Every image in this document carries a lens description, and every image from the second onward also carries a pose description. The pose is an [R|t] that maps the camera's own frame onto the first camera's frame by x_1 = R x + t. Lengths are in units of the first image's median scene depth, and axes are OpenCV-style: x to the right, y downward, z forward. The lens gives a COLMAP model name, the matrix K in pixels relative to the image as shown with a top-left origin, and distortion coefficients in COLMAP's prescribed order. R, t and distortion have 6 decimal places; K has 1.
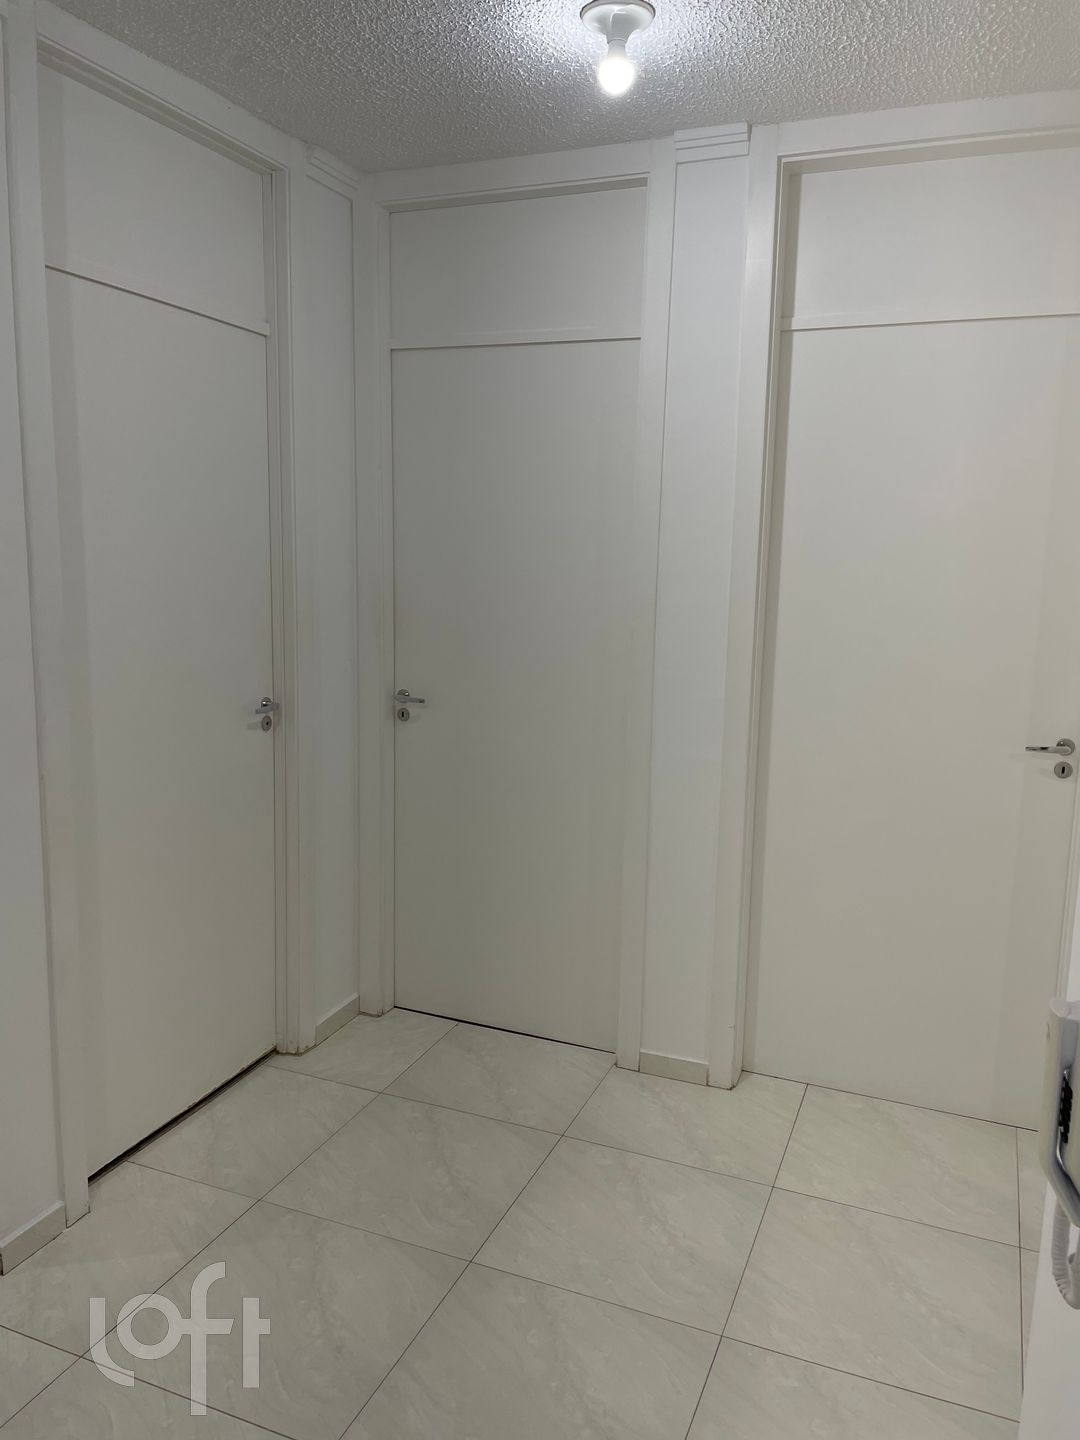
lens RADIAL K [[1079.4, 0, 536.7], [0, 1079.4, 715.6], [0, 0, 1]] dist [0.089316, -0.113499]
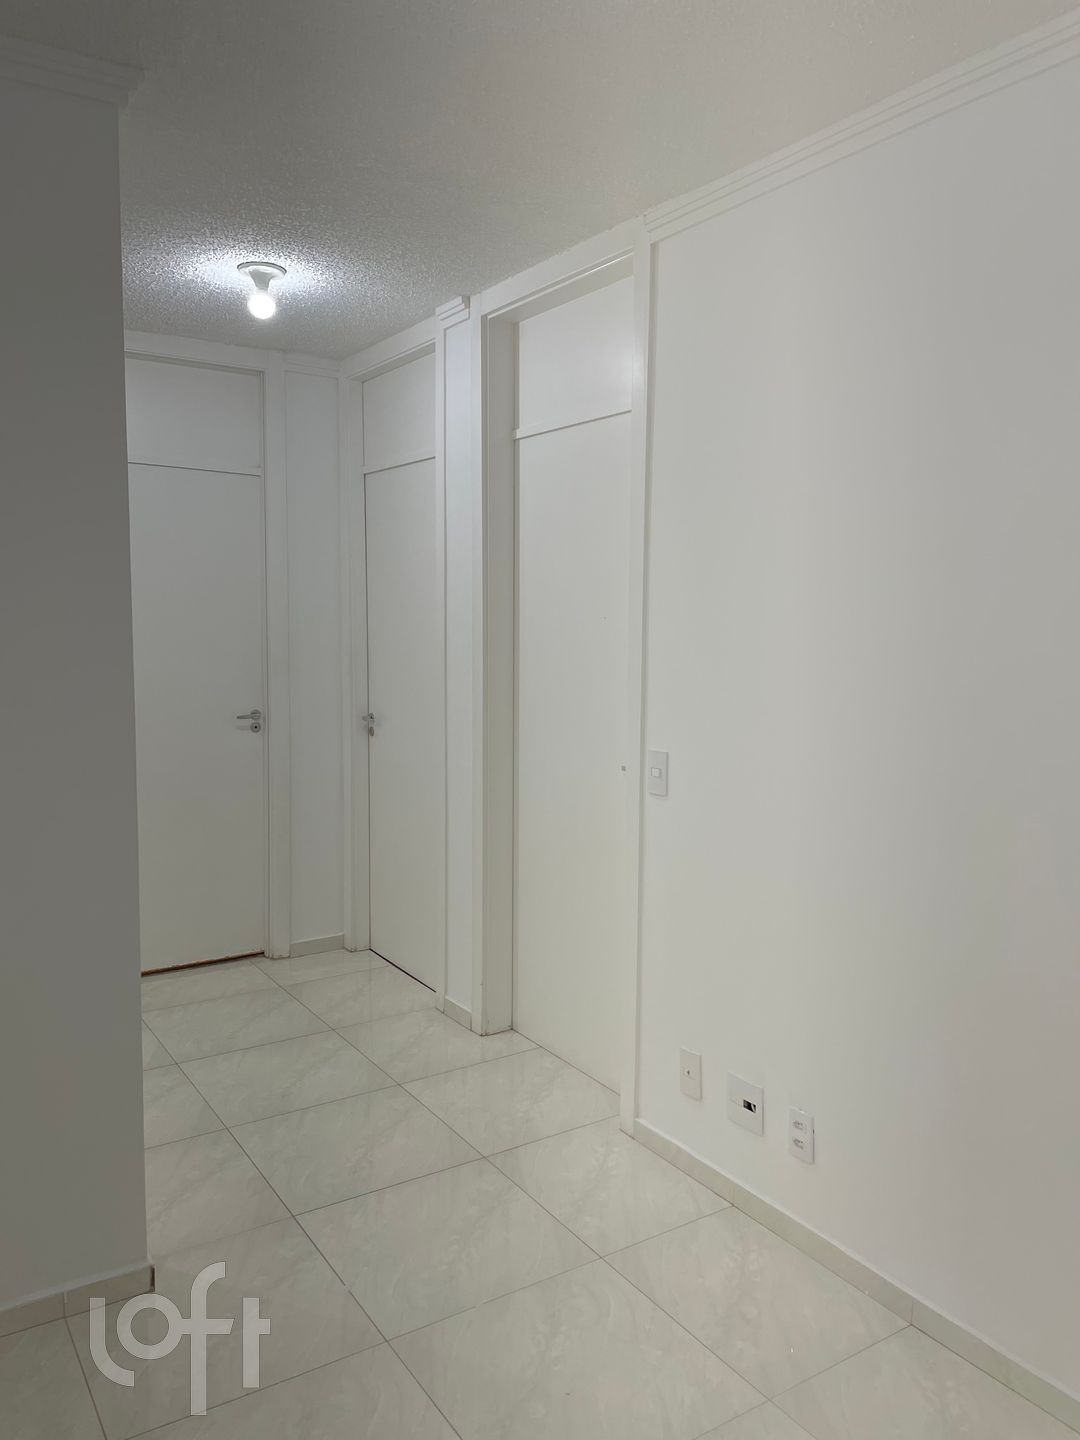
lens RADIAL K [[1079.4, 0, 541.5], [0, 1079.4, 725.2], [0, 0, 1]] dist [0.089316, -0.113499]
pose [[0.824477, 0.044279, -0.564160, 0.933679], [-0.080917, 0.995914, -0.040088, 0.032466], [0.560080, 0.078701, 0.824692, -0.018376]]
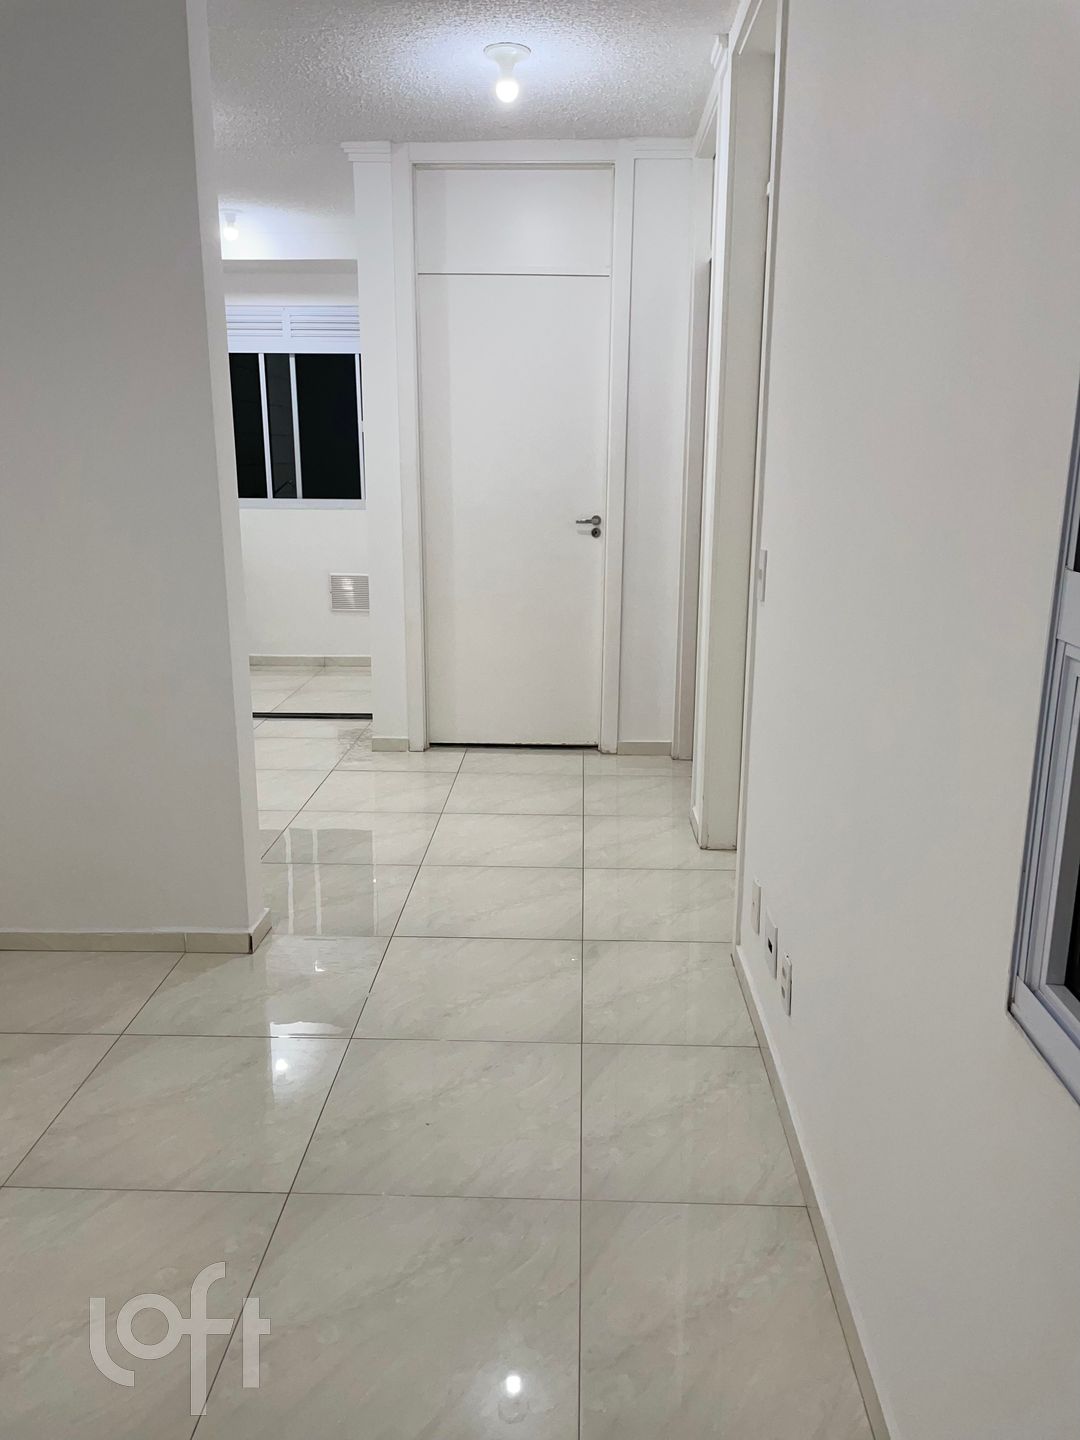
lens RADIAL K [[1079.4, 0, 545.8], [0, 1079.4, 720.9], [0, 0, 1]] dist [0.089316, -0.113499]
pose [[0.348317, 0.208703, -0.913848, 1.224766], [-0.143188, 0.975305, 0.168161, 0.020002], [0.926376, 0.072279, 0.369599, 0.376934]]
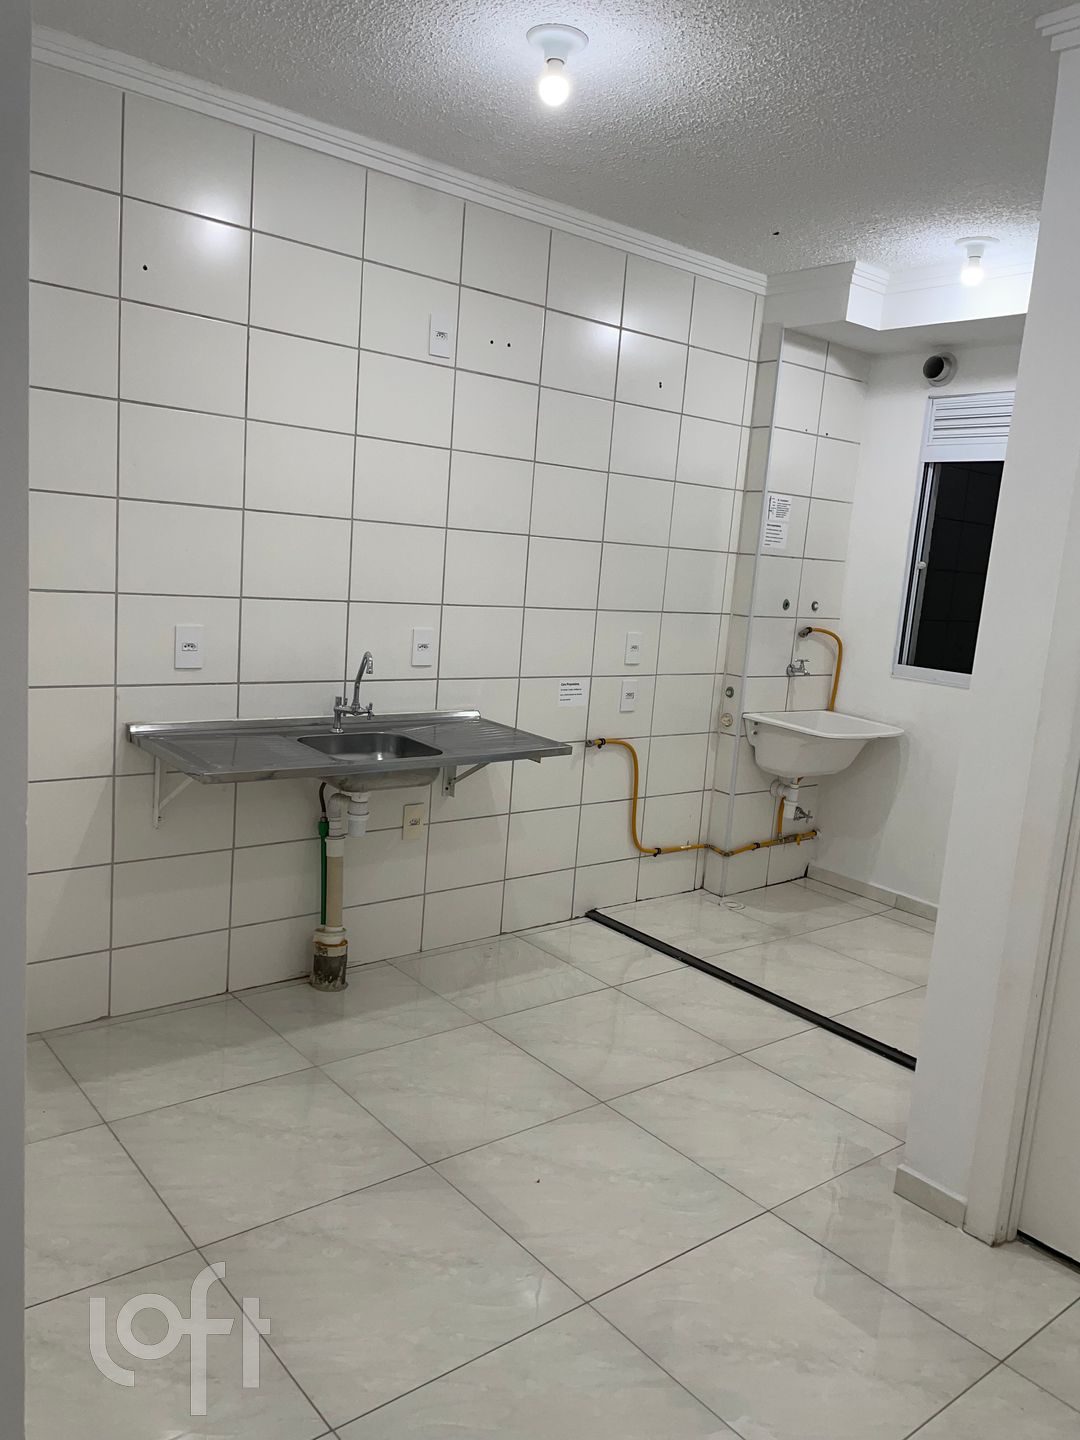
lens RADIAL K [[1079.4, 0, 535.7], [0, 1079.4, 719.7], [0, 0, 1]] dist [0.089316, -0.113499]
pose [[-0.475051, 0.079686, -0.876343, 0.476018], [-0.222199, 0.952756, 0.207085, -0.078264], [0.851442, 0.293099, -0.434901, 0.769534]]
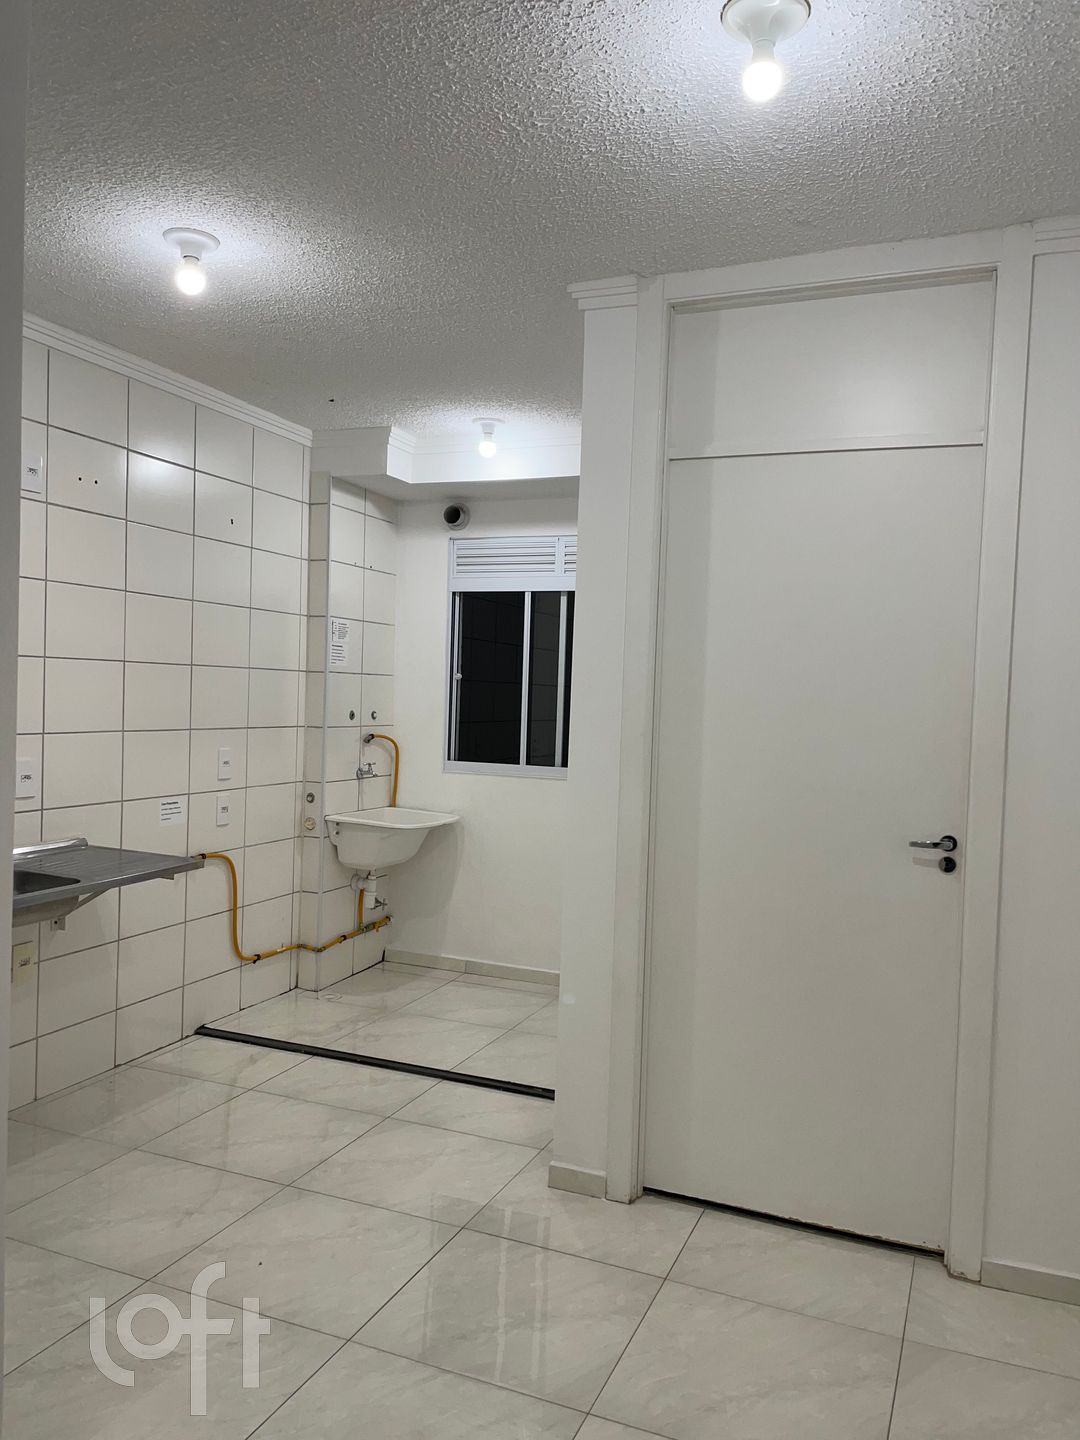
lens RADIAL K [[1079.4, 0, 541.0], [0, 1079.4, 725.0], [0, 0, 1]] dist [0.089316, -0.113499]
pose [[-0.002477, 0.008279, -0.999963, 0.653725], [-0.188504, 0.982035, 0.008598, -0.050757], [0.982069, 0.188518, -0.000872, 0.656561]]
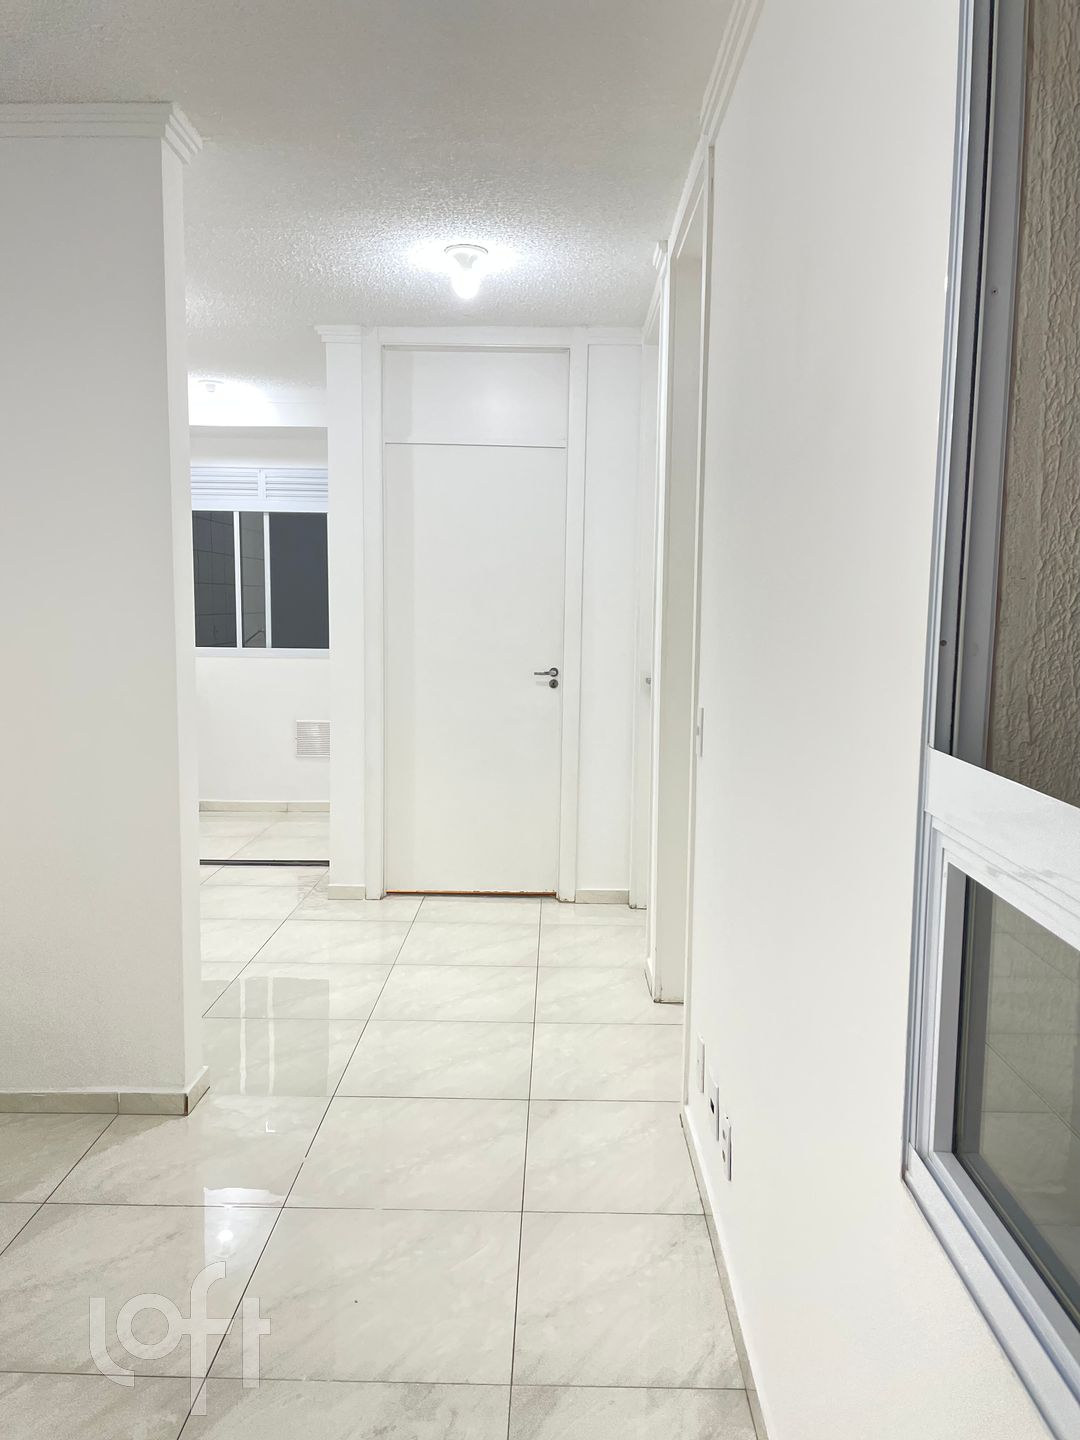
lens RADIAL K [[1079.4, 0, 545.0], [0, 1079.4, 722.2], [0, 0, 1]] dist [0.089316, -0.113499]
pose [[0.368376, 0.090459, -0.925265, 1.247709], [-0.150559, 0.987922, 0.036643, 0.006609], [0.917404, 0.125809, 0.377546, 0.392517]]
